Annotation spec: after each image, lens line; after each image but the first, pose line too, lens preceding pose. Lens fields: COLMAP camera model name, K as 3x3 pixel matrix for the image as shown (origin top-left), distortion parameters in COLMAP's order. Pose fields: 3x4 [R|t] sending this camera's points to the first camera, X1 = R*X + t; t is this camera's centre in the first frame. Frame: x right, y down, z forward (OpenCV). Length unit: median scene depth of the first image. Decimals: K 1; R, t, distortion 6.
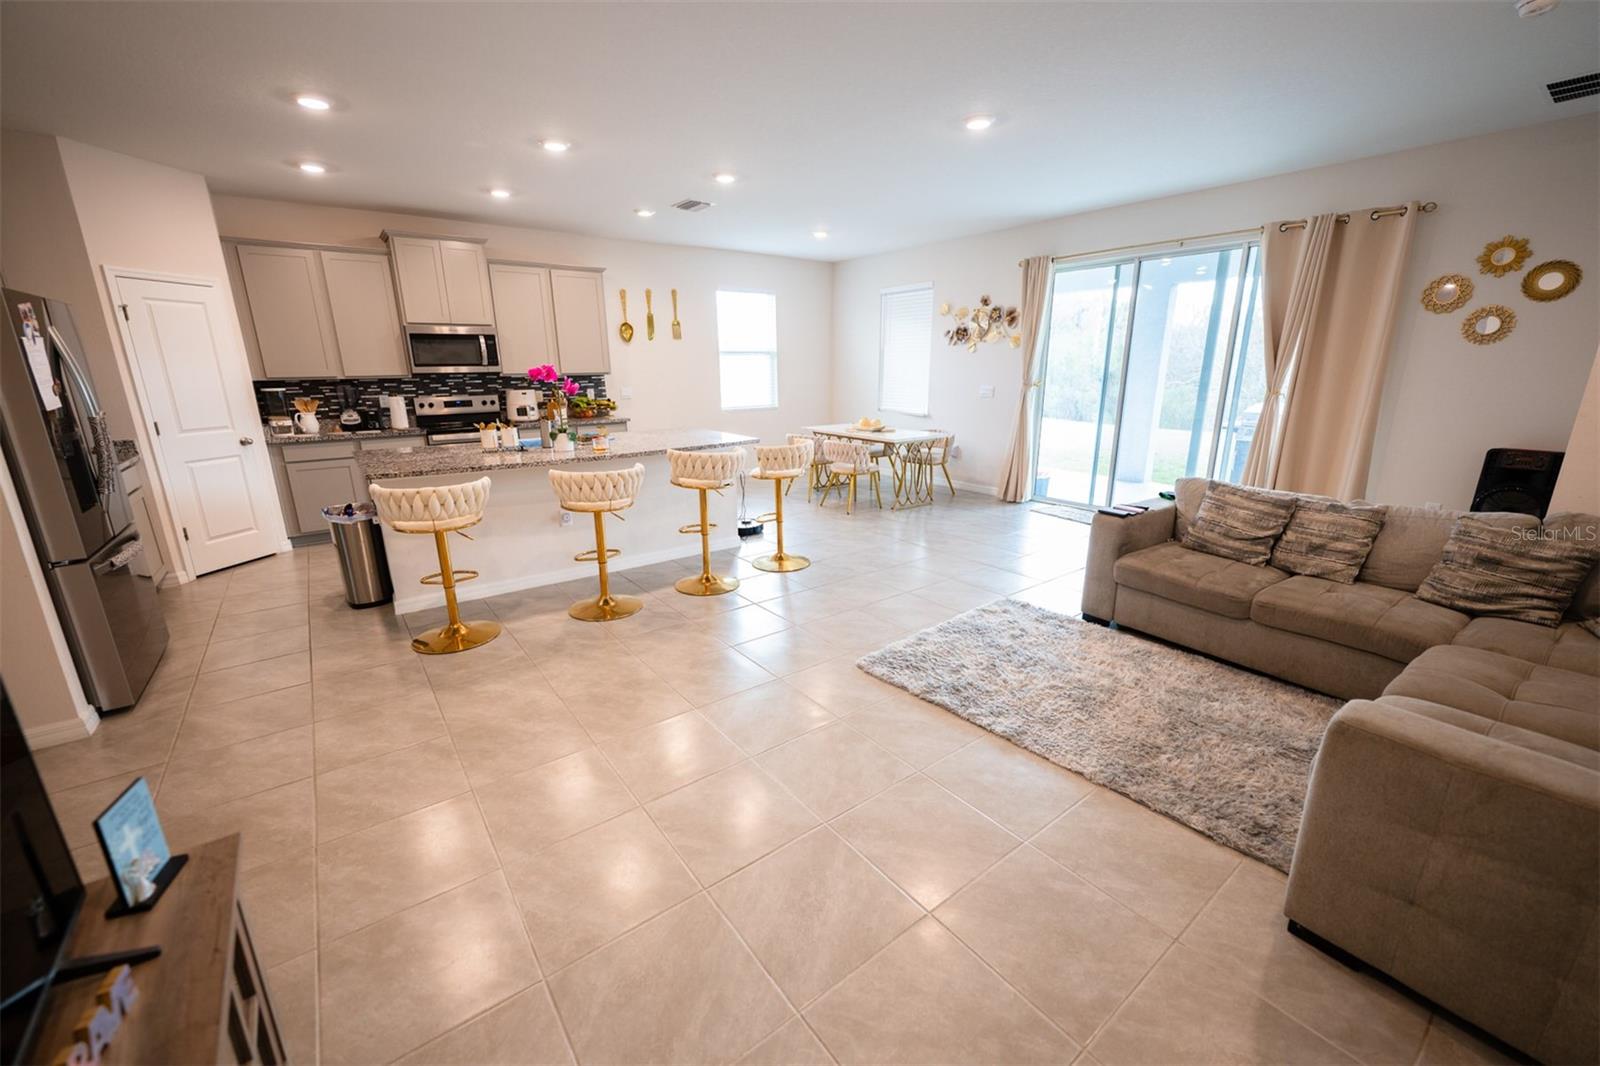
lens RADIAL K [[632.5, 0, 799.4], [0, 632.5, 532.5], [0, 0, 1]] dist [-0.002175, 0.000838]
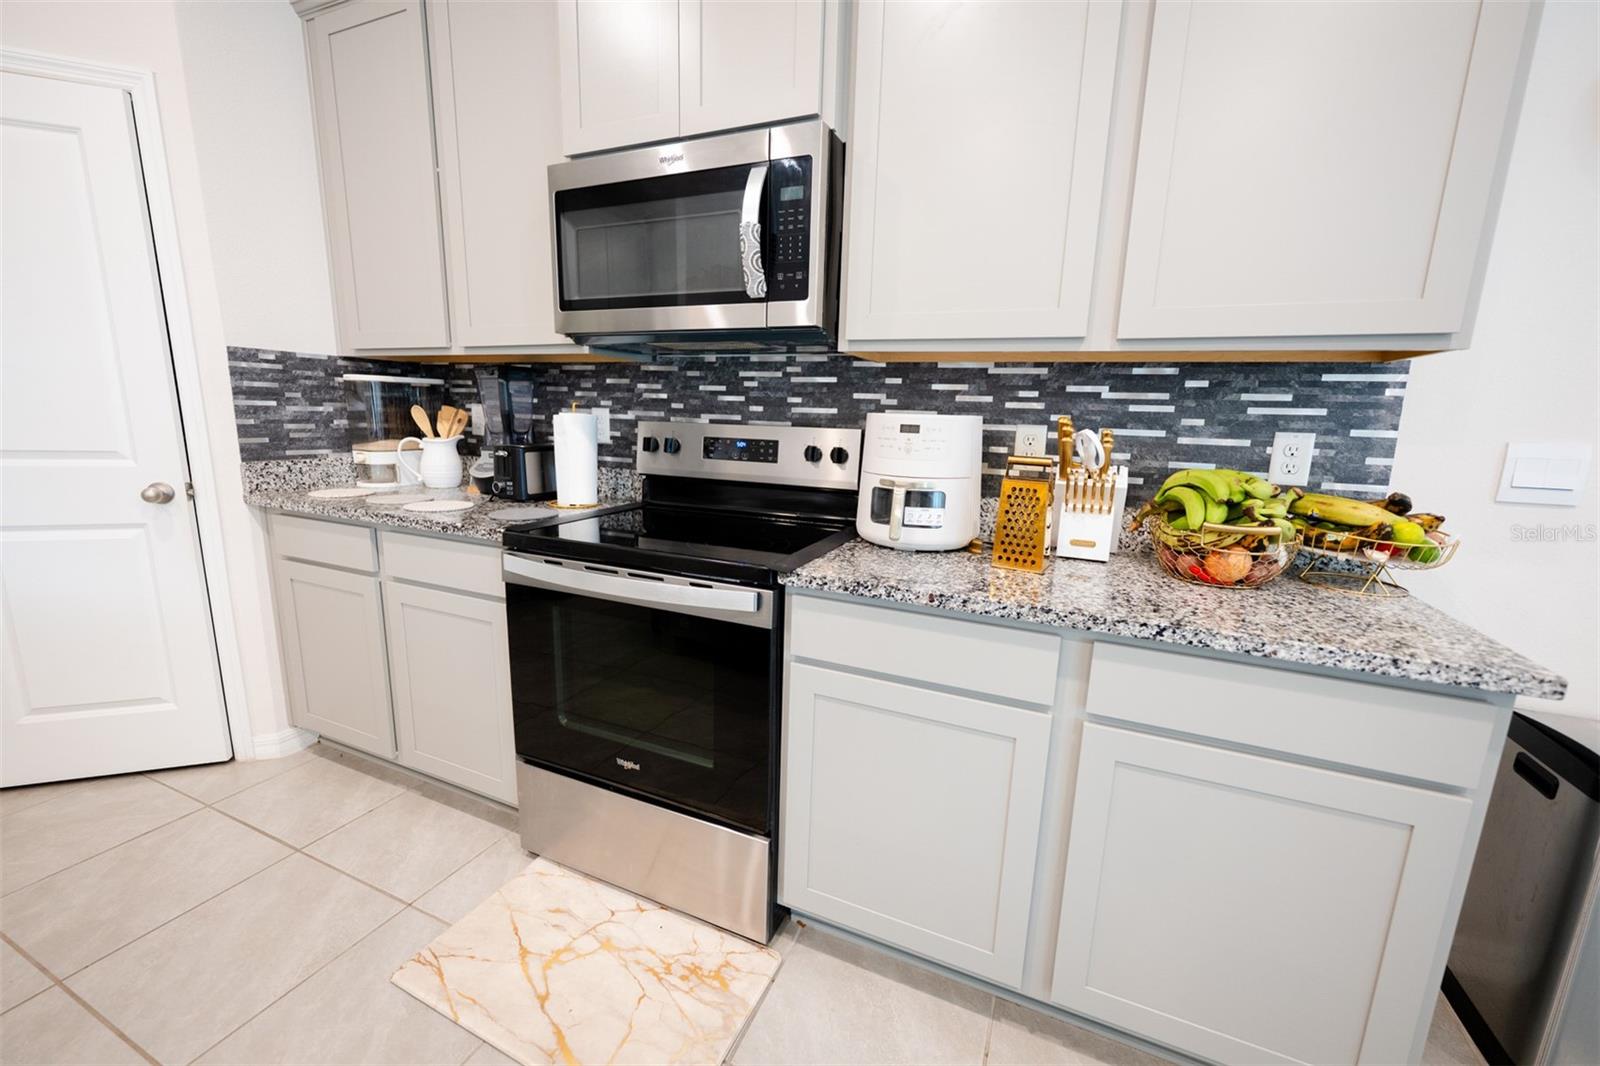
lens RADIAL K [[632.5, 0, 801.9], [0, 632.5, 532.4], [0, 0, 1]] dist [-0.002175, 0.000838]
pose [[0.487091, 0.190192, -0.852391, -0.285796], [-0.256952, 0.964010, 0.068265, -0.211072], [0.834697, 0.185772, 0.518431, 0.955524]]
